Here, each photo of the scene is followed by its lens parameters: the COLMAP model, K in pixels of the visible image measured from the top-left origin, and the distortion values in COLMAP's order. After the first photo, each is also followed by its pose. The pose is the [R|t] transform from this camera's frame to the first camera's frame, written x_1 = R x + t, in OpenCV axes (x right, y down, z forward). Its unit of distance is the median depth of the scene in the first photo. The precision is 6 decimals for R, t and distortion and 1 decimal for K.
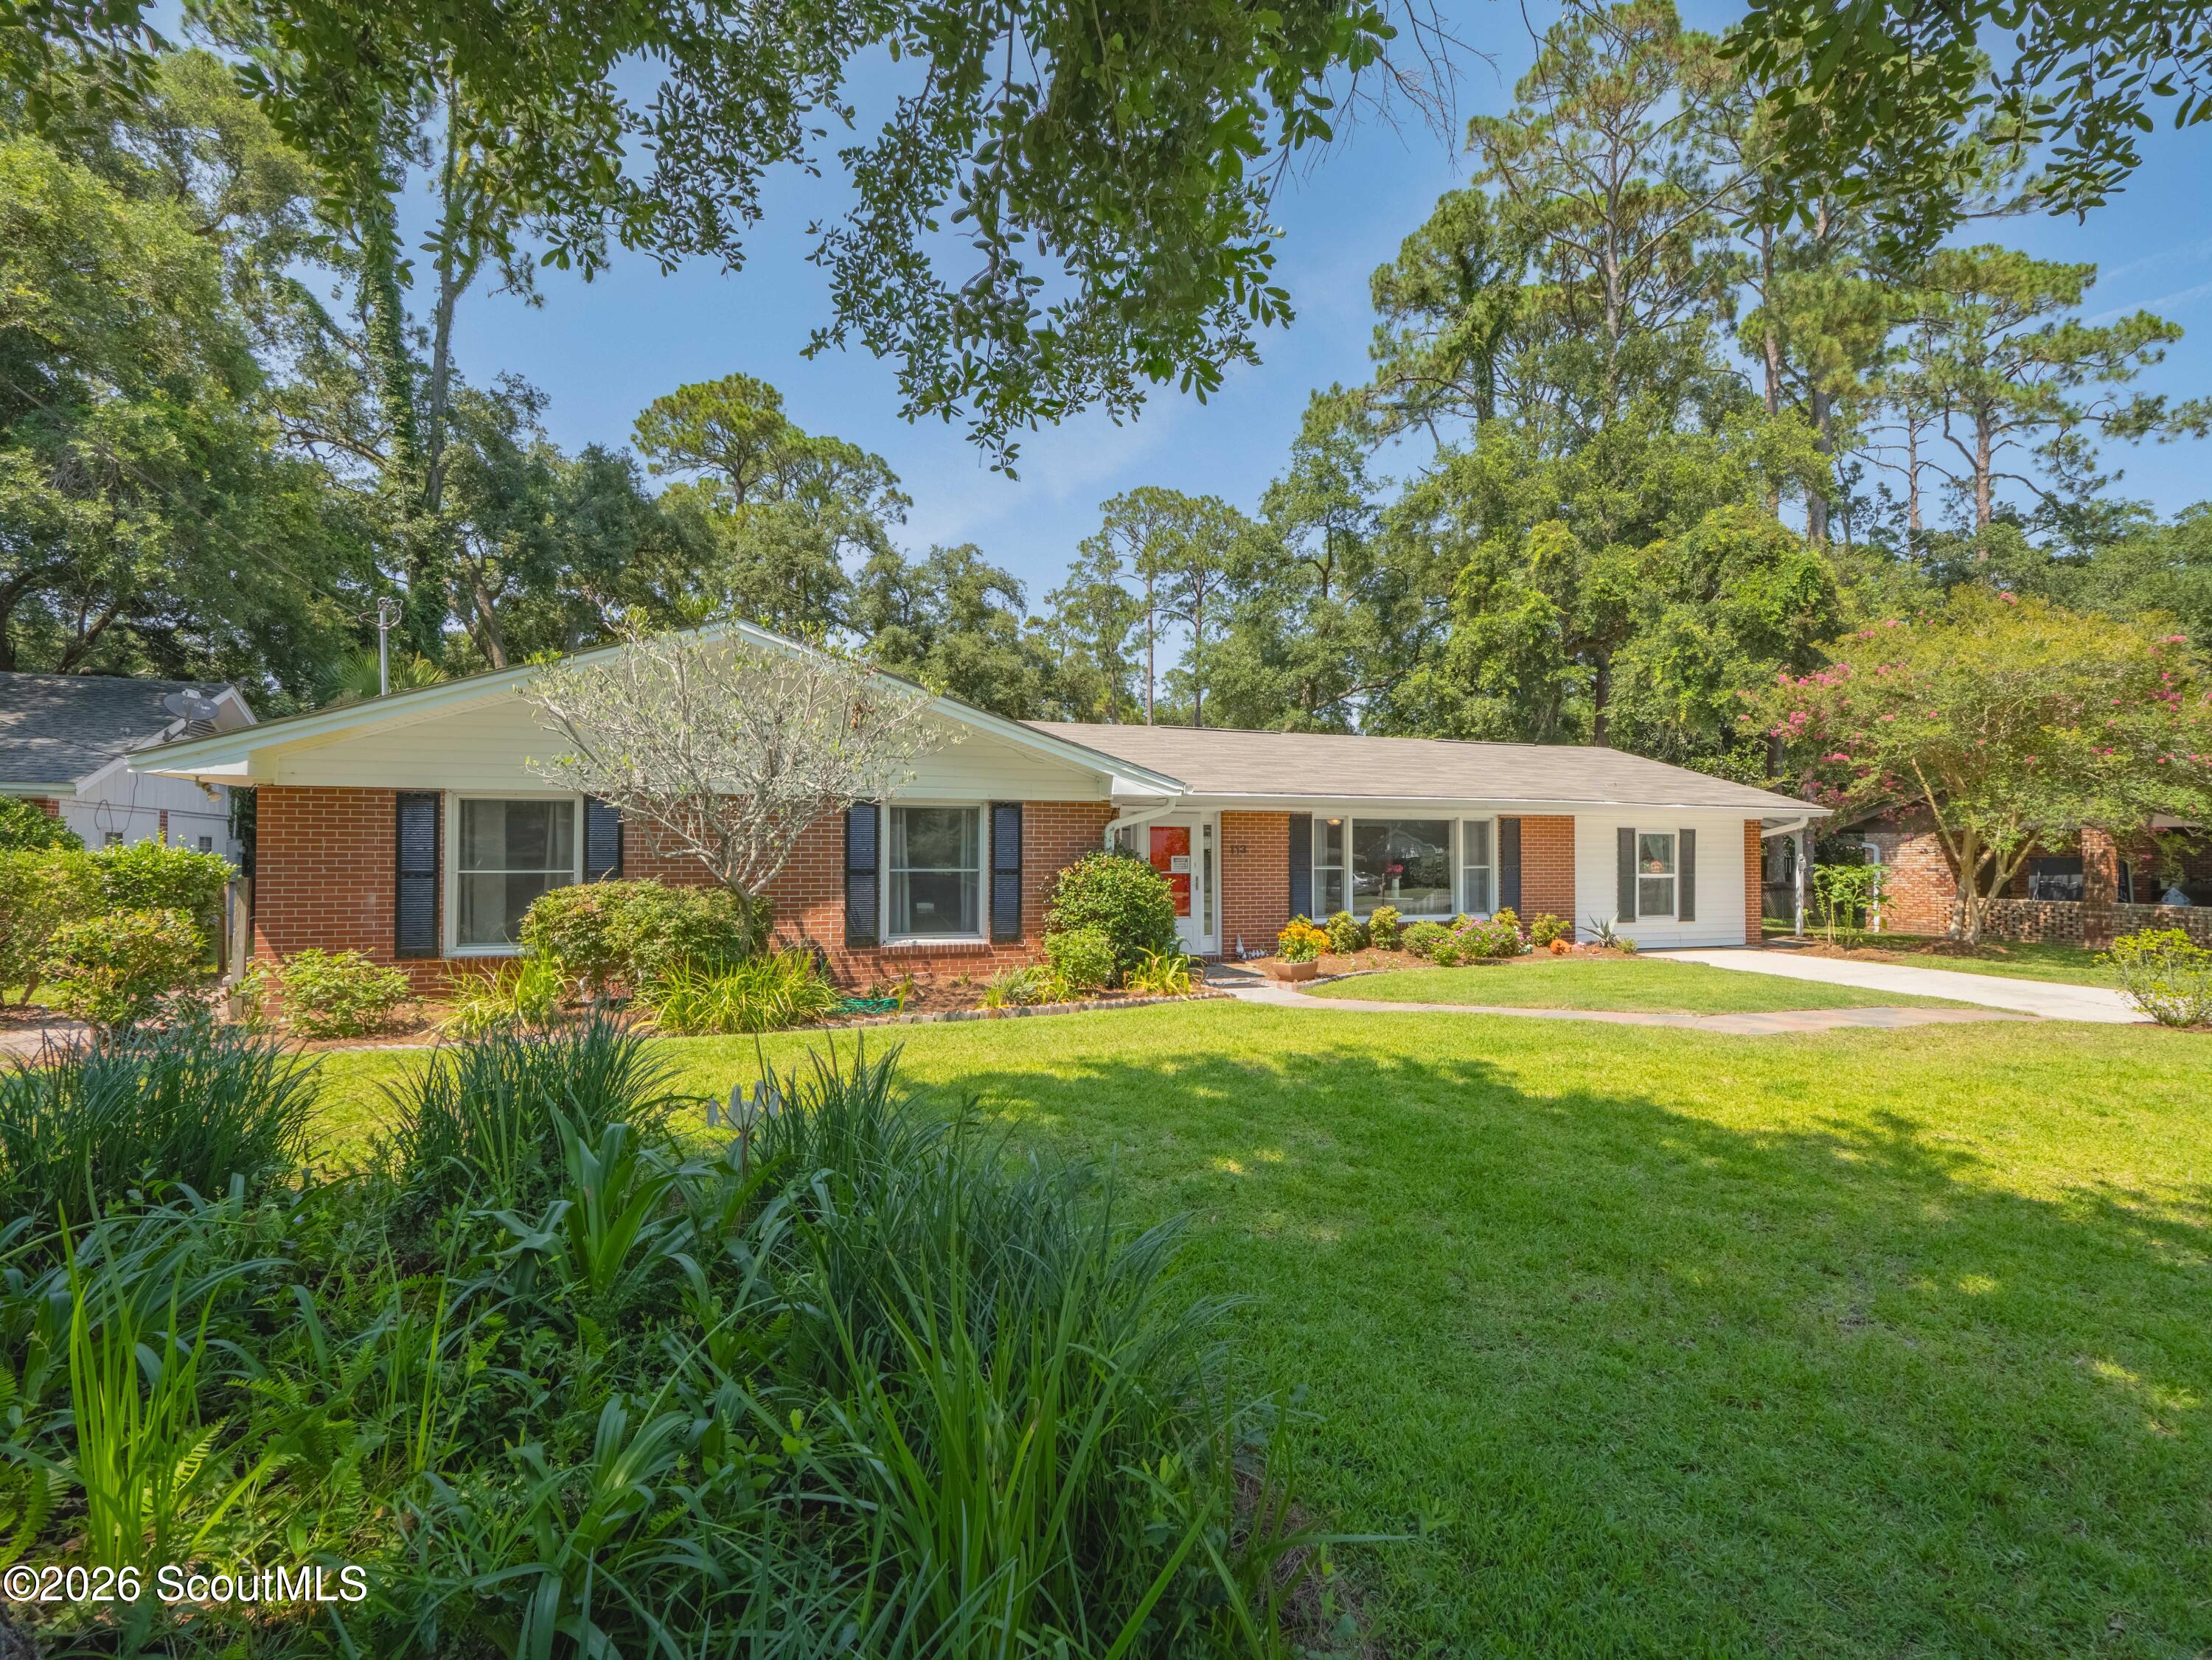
lens RADIAL K [[978.5, 0, 1102.8], [0, 978.5, 845.9], [0, 0, 1]] dist [-0.004316, -0.001898]
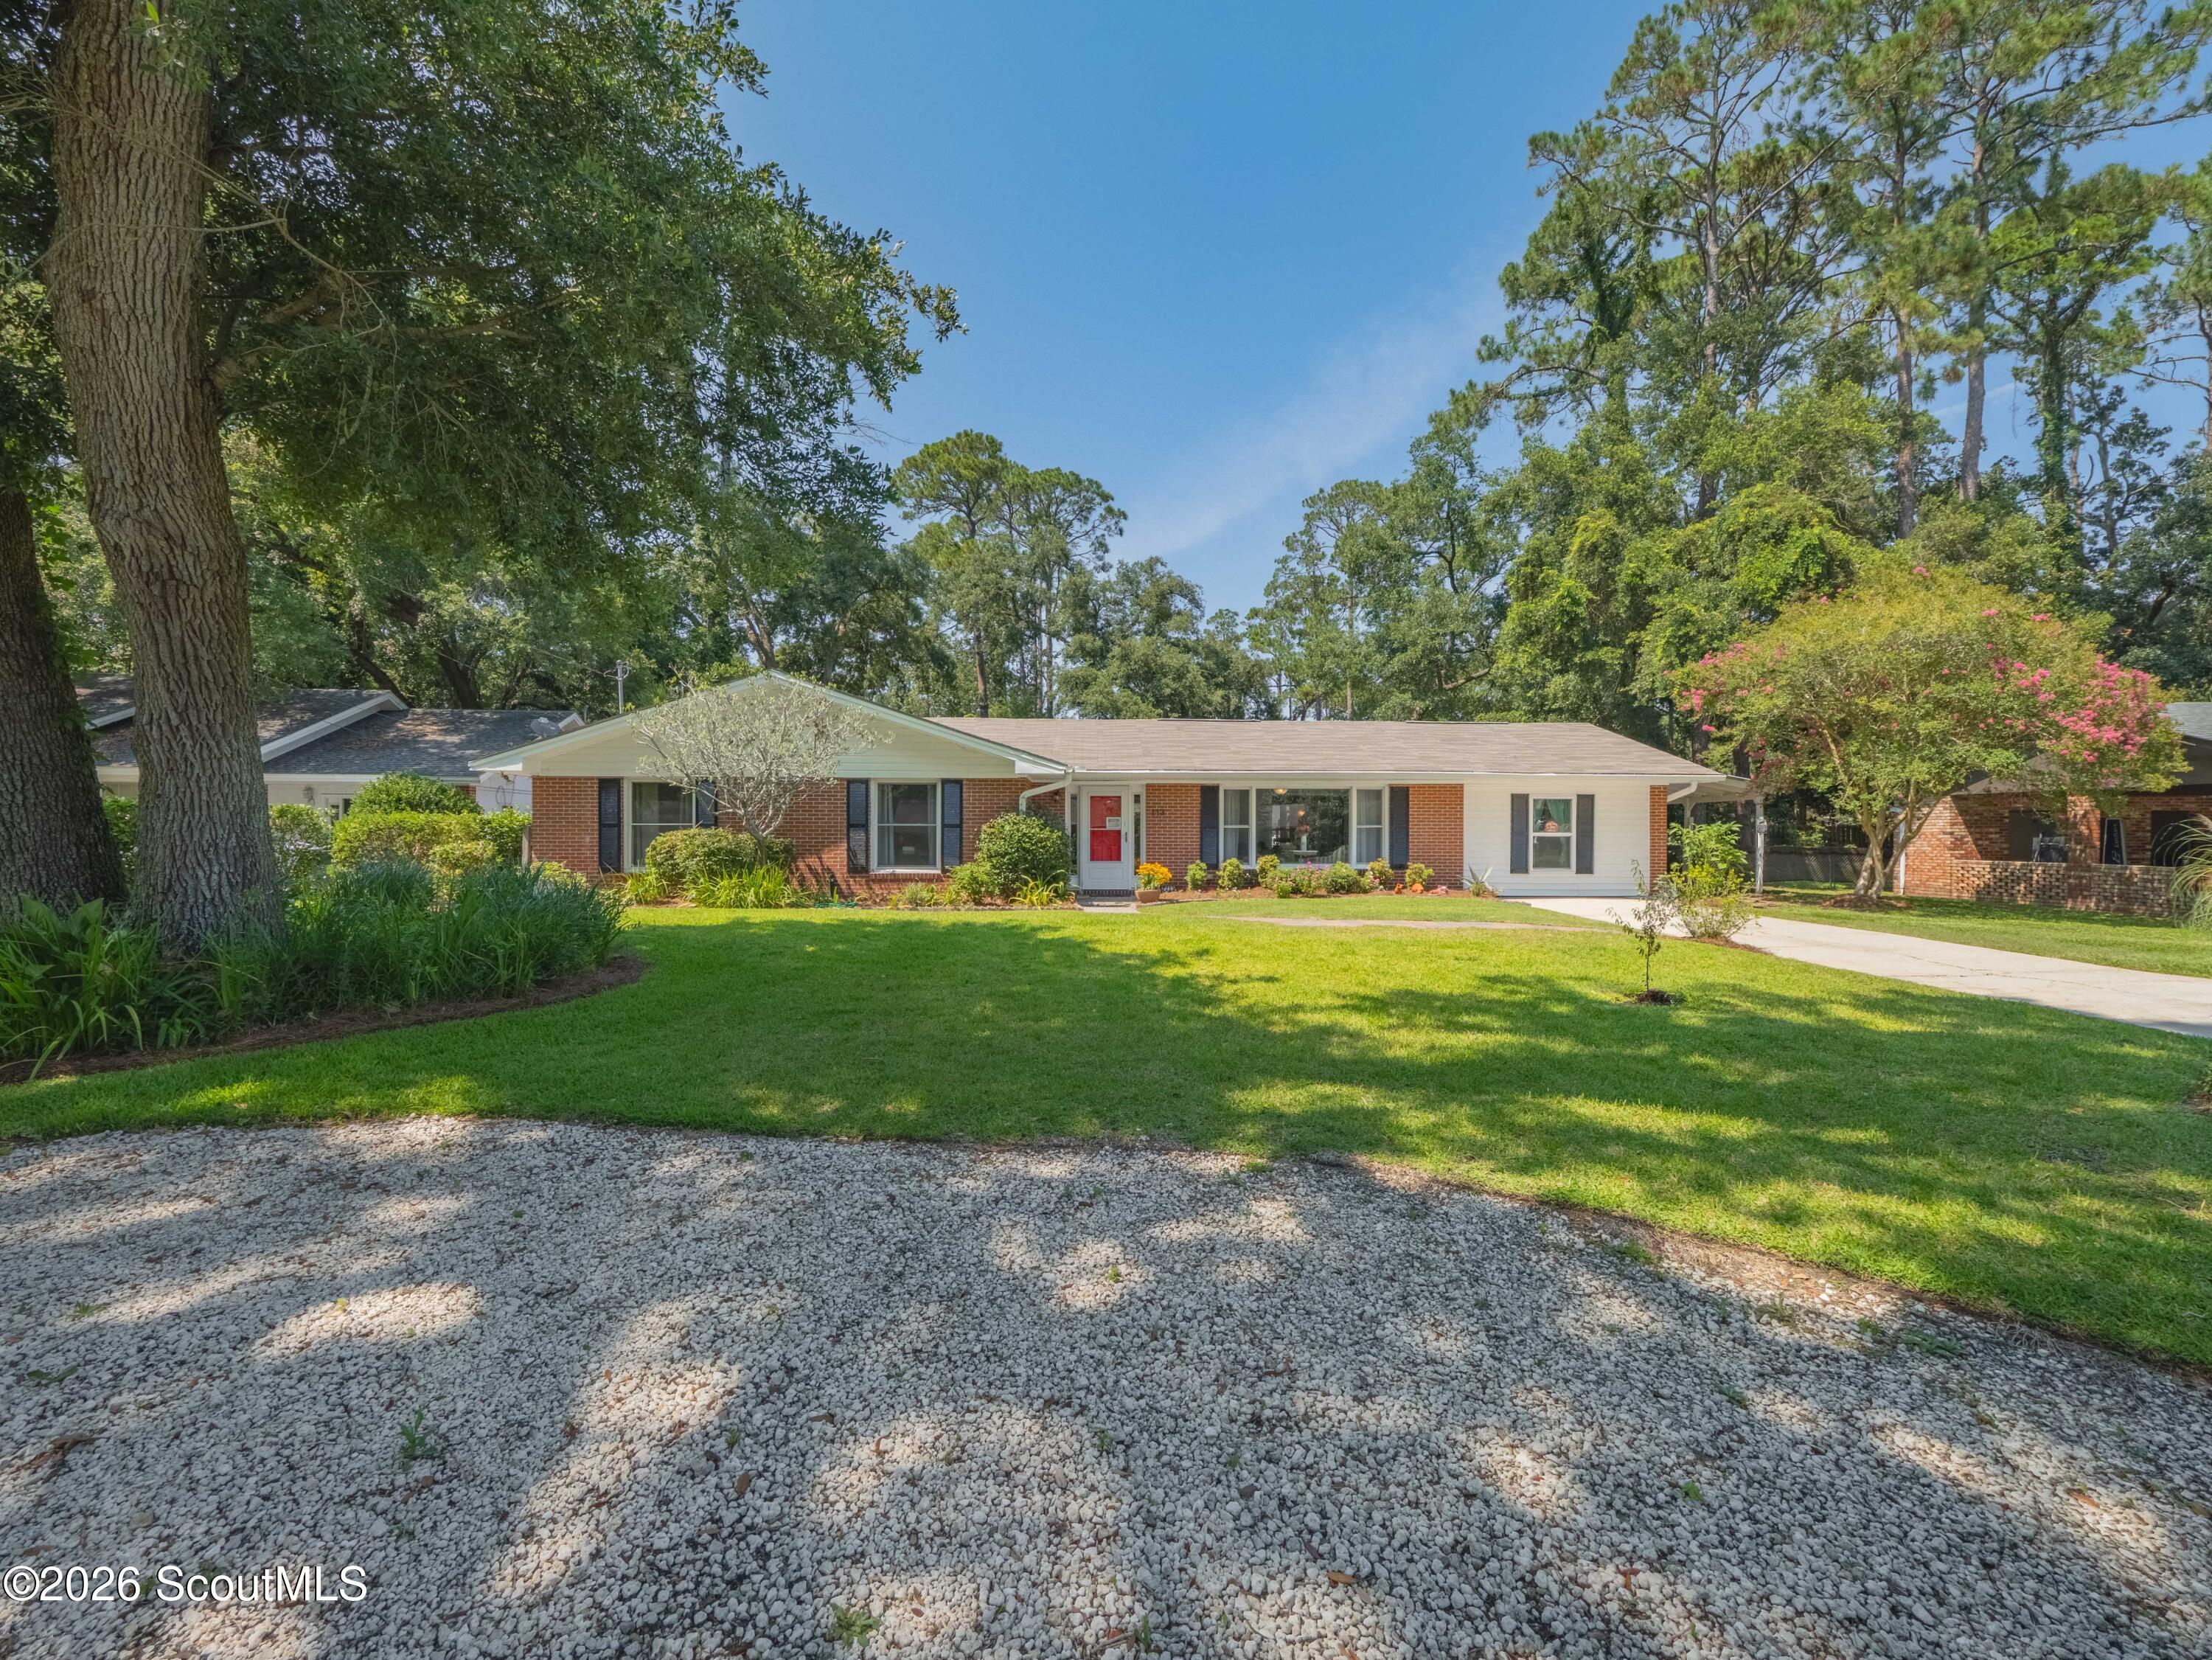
lens RADIAL K [[932.3, 0, 1115.8], [0, 932.3, 835.8], [0, 0, 1]] dist [0.002451, -0.003659]
pose [[0.962527, 0.001553, -0.271181, 0.353895], [0.002340, 0.999899, 0.014030, 0.014686], [0.271175, -0.014138, 0.962426, -0.209133]]
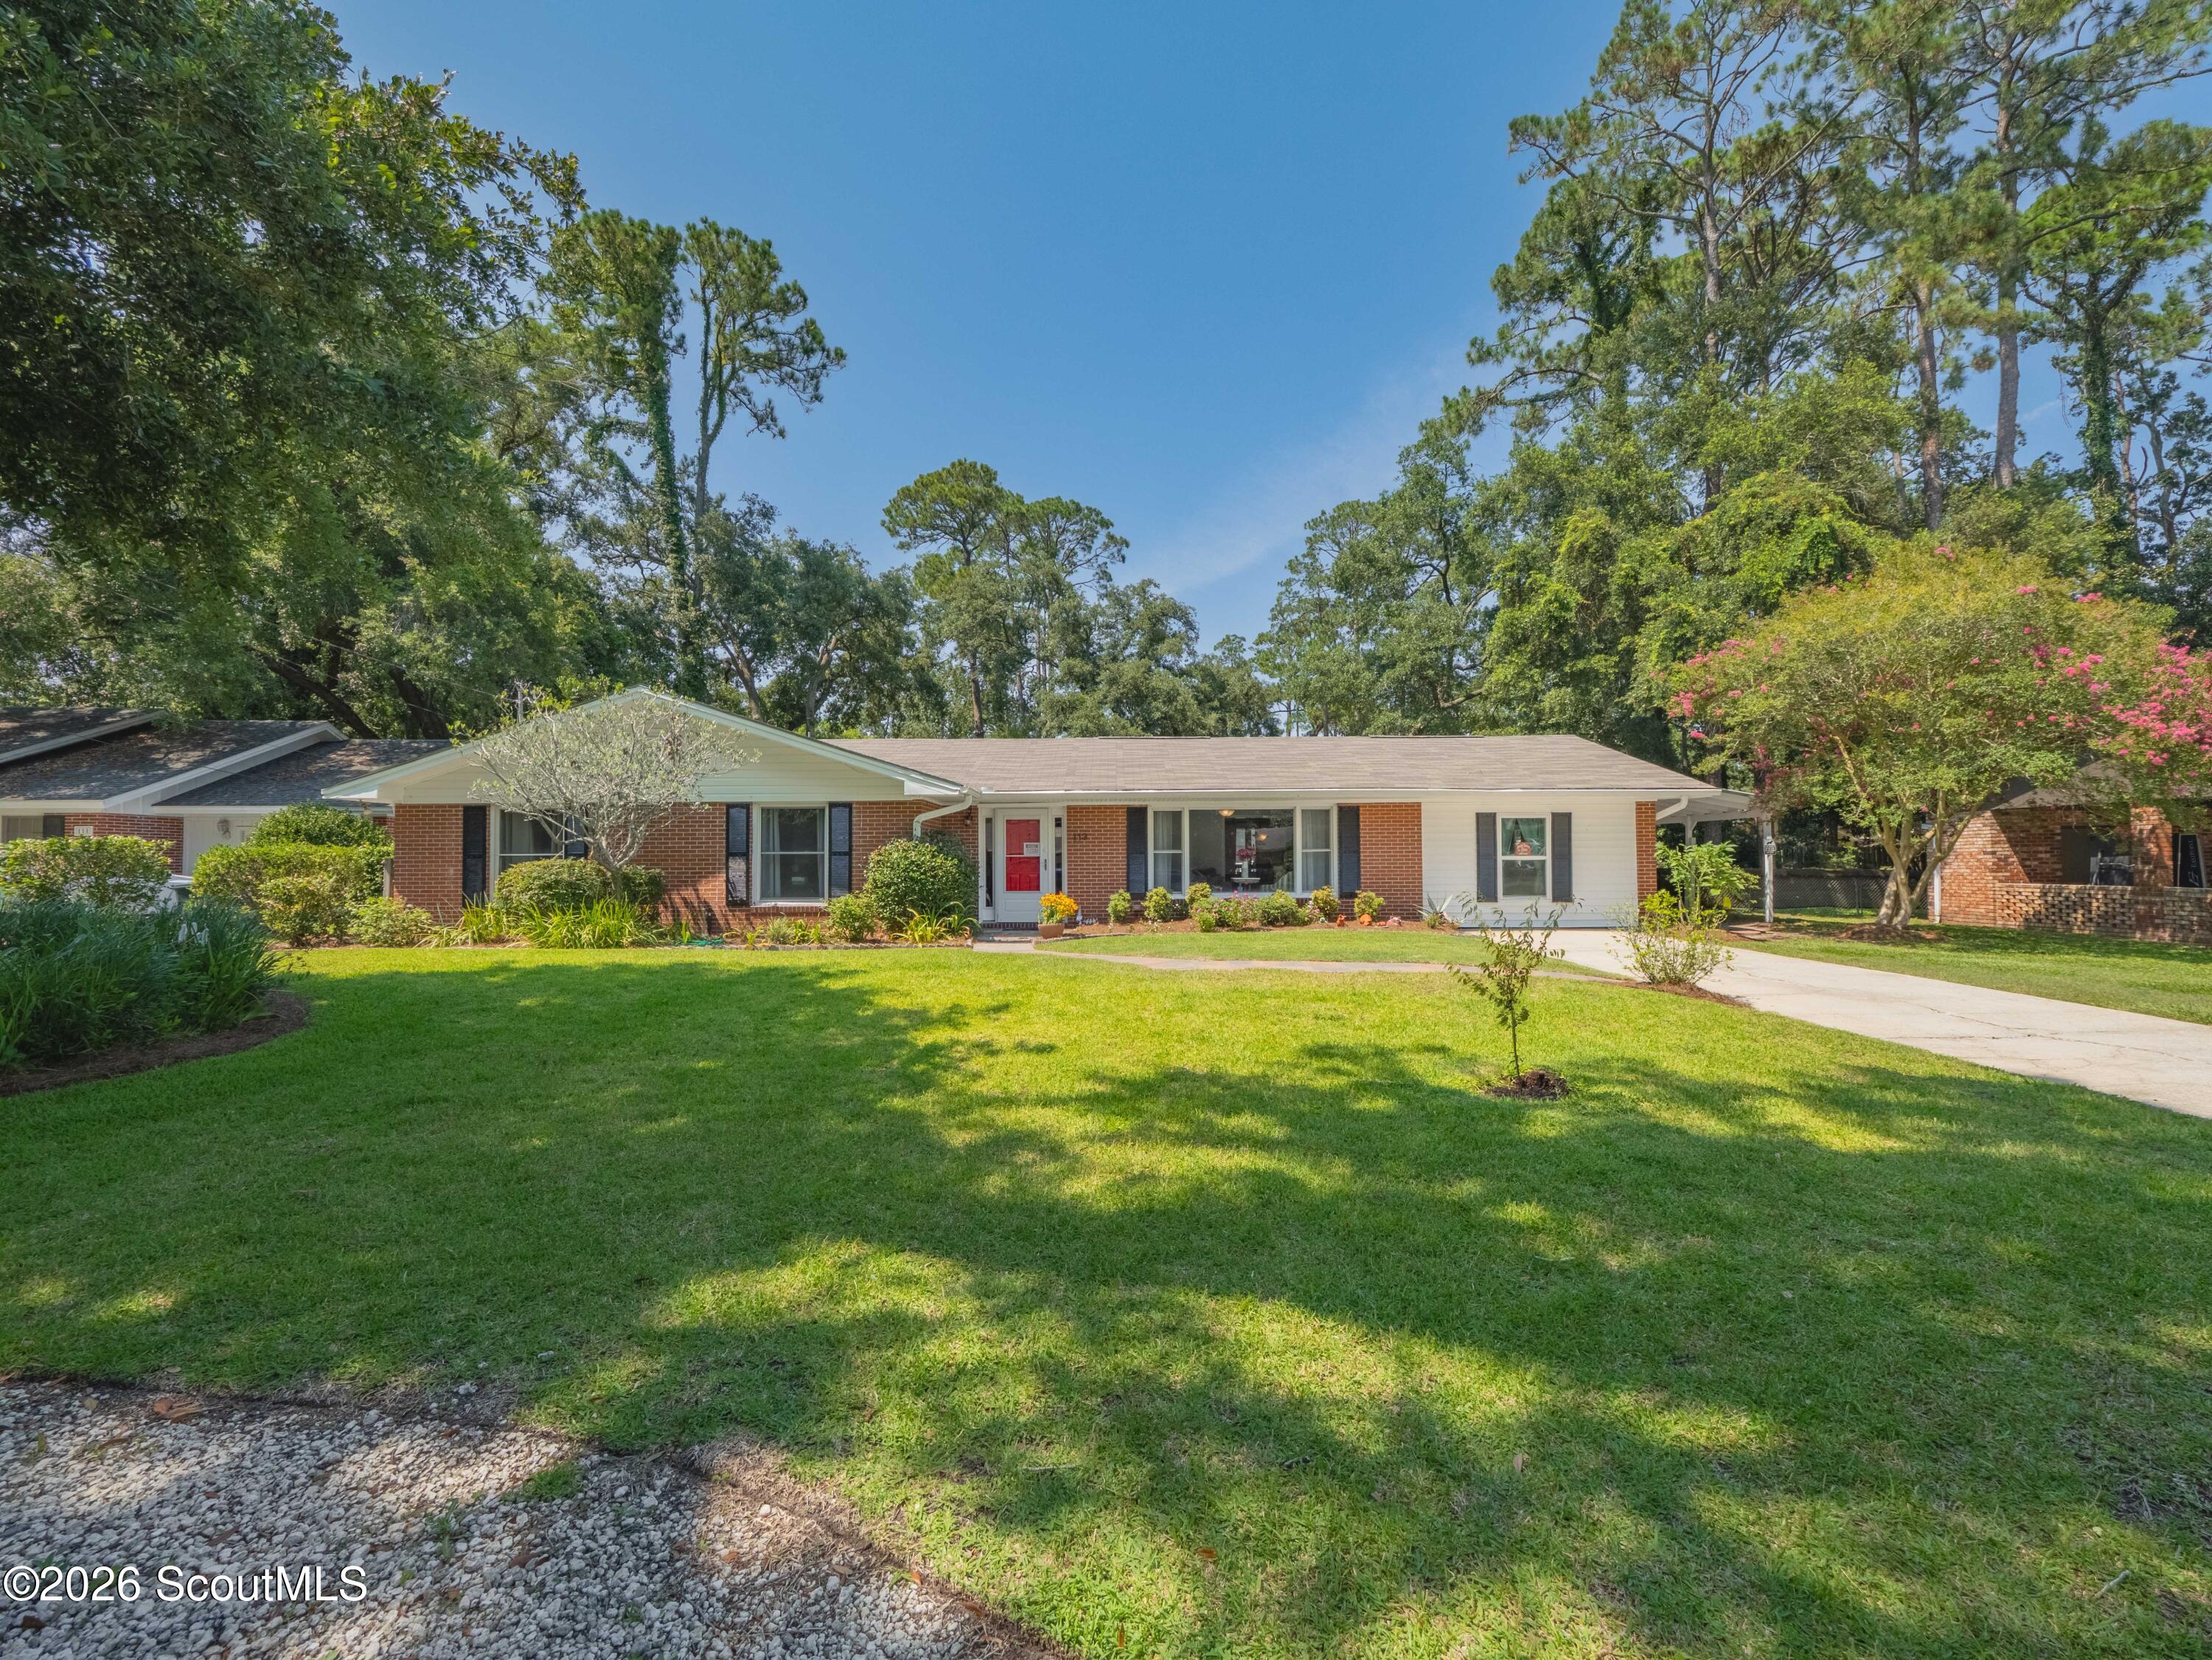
lens RADIAL K [[920.8, 0, 1101.2], [0, 920.8, 838.4], [0, 0, 1]] dist [-0.000968, -0.001679]
pose [[0.948528, -0.014825, -0.316345, 0.434285], [0.010886, 0.999840, -0.014218, 0.018114], [0.316505, 0.010042, 0.948538, -0.070596]]
